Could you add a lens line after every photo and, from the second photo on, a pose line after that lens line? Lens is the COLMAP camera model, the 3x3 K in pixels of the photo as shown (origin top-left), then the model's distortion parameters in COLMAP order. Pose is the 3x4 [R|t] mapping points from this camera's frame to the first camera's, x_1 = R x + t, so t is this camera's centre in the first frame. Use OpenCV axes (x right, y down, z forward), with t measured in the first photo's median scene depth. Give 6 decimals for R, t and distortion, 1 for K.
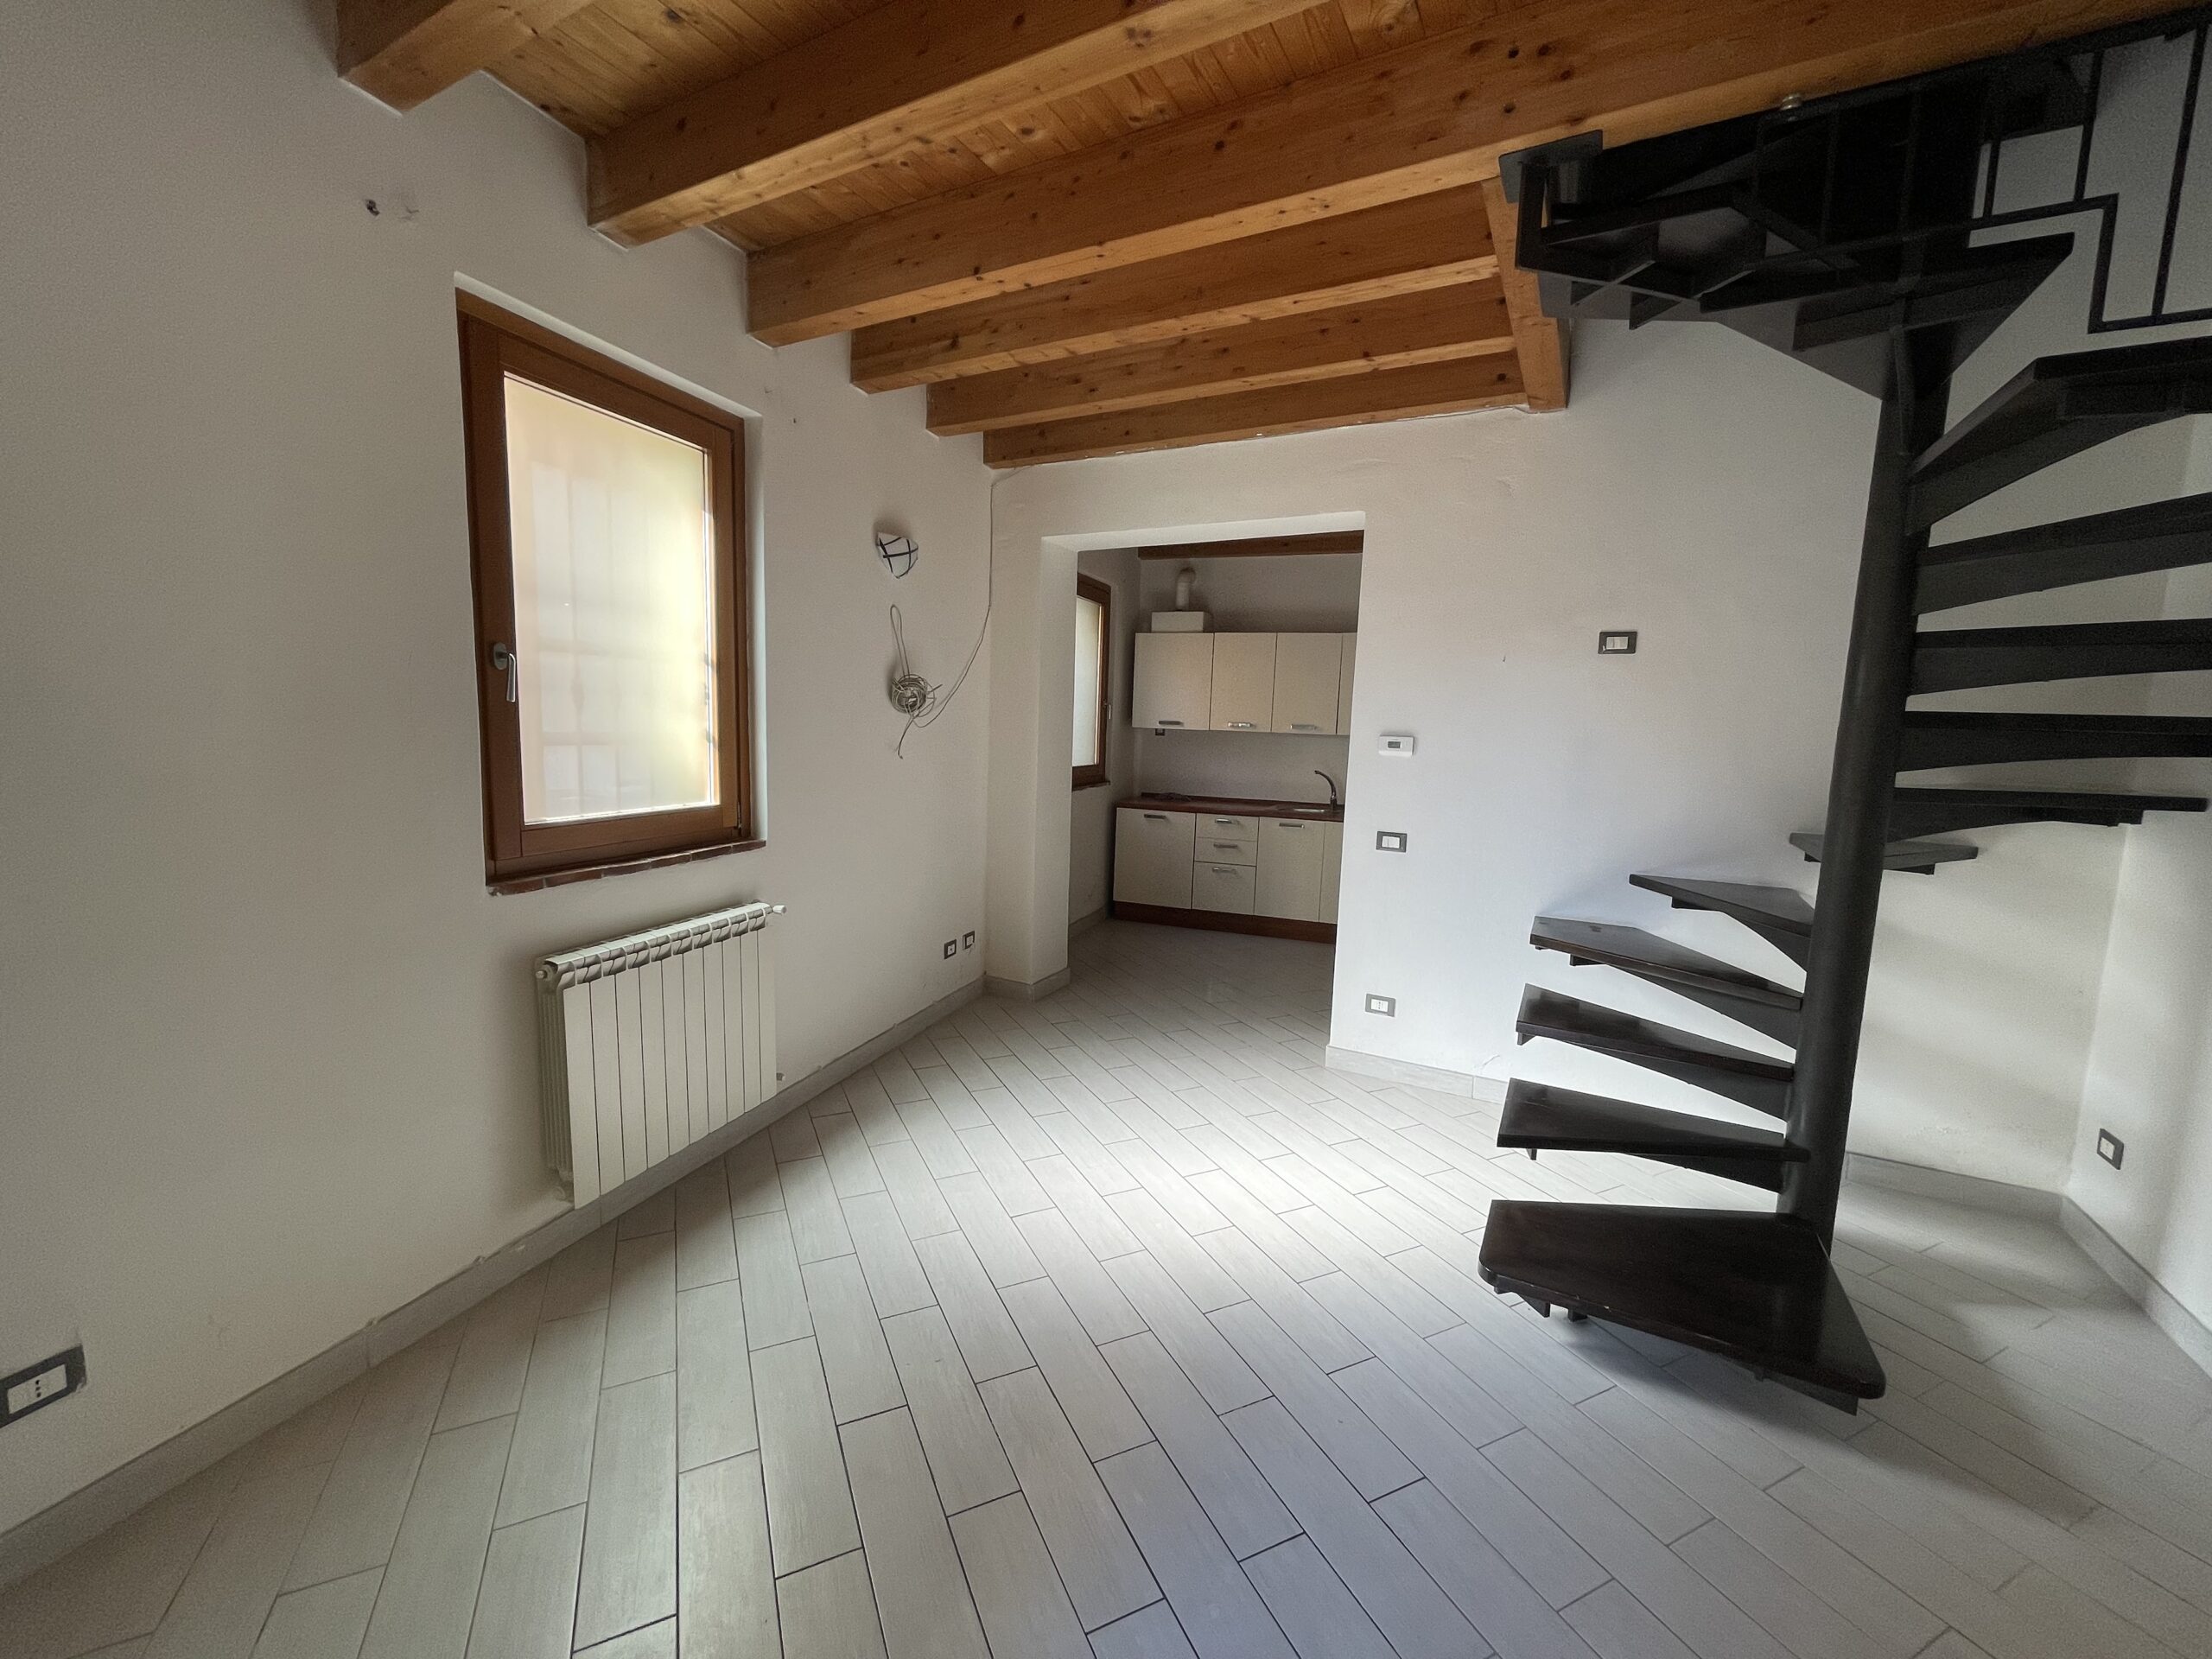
lens RADIAL K [[894.7, 0, 1103.4], [0, 894.7, 828.9], [0, 0, 1]] dist [0.000284, -0.000284]
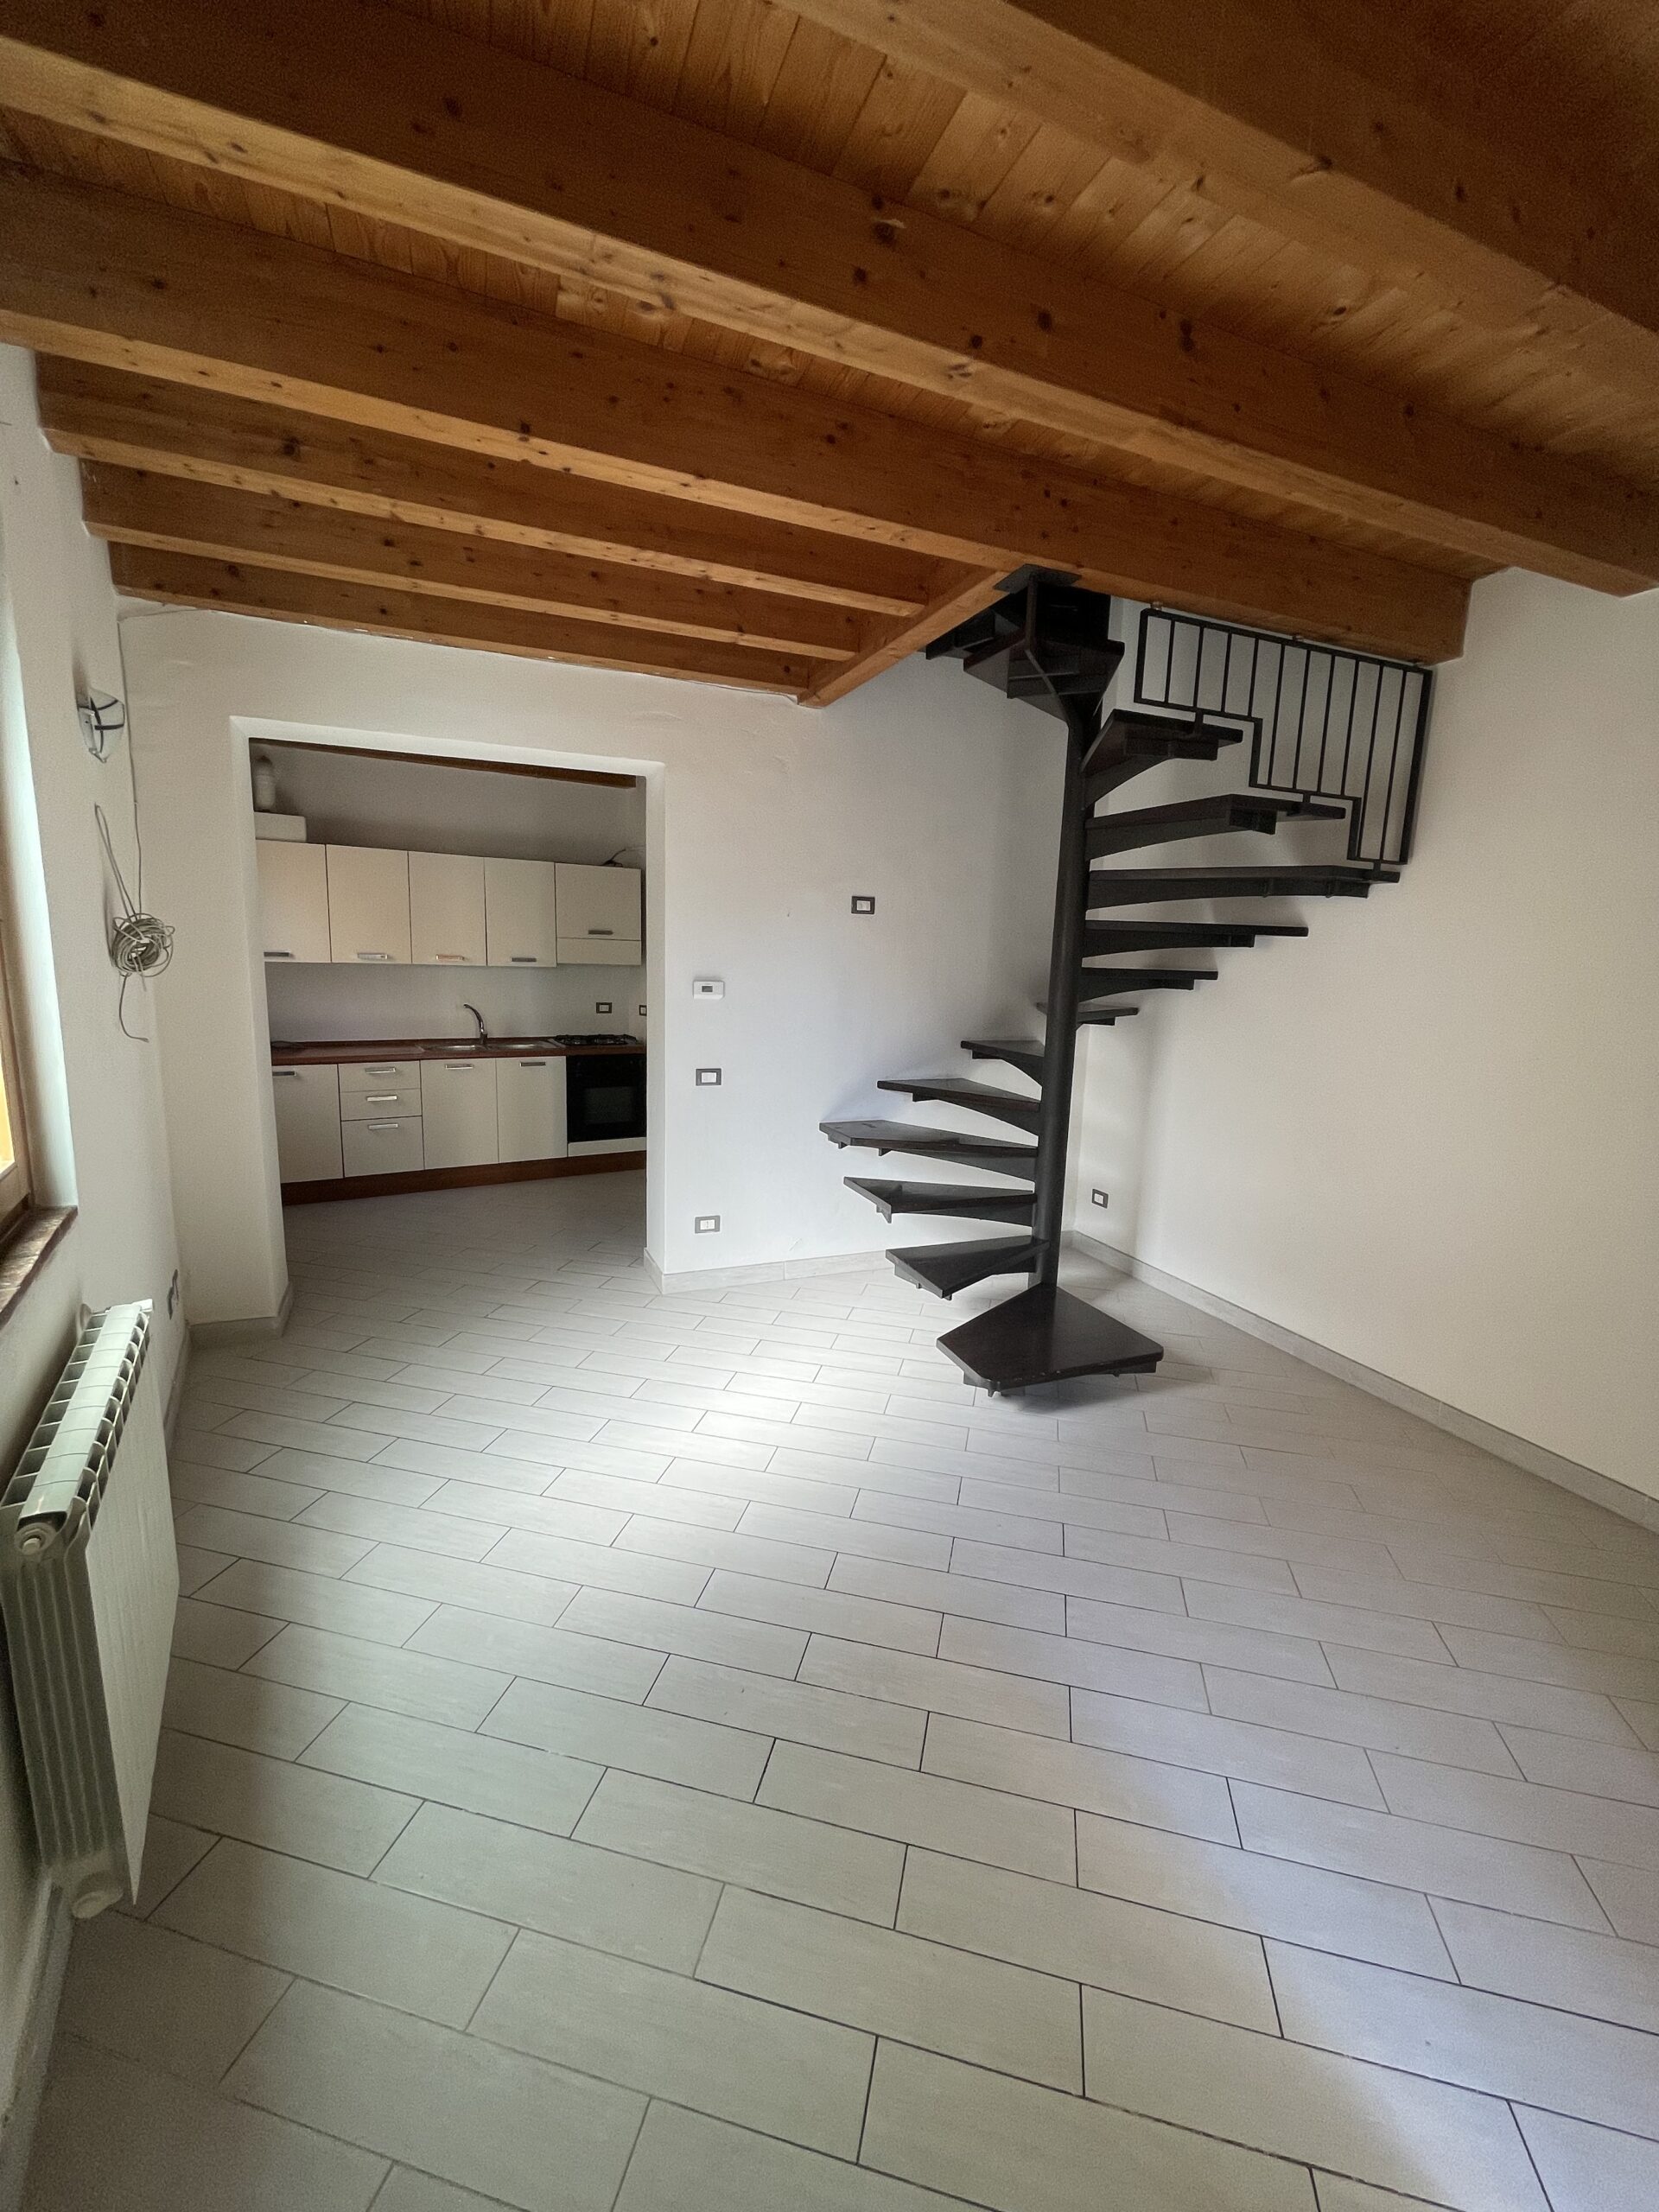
lens RADIAL K [[894.7, 0, 829.4], [0, 894.7, 1104.5], [0, 0, 1]] dist [0.000284, -0.000284]
pose [[0.625469, -0.144845, 0.766687, -0.488067], [0.082204, 0.989382, 0.119854, -0.081133], [-0.775907, -0.011941, 0.630735, 0.215370]]
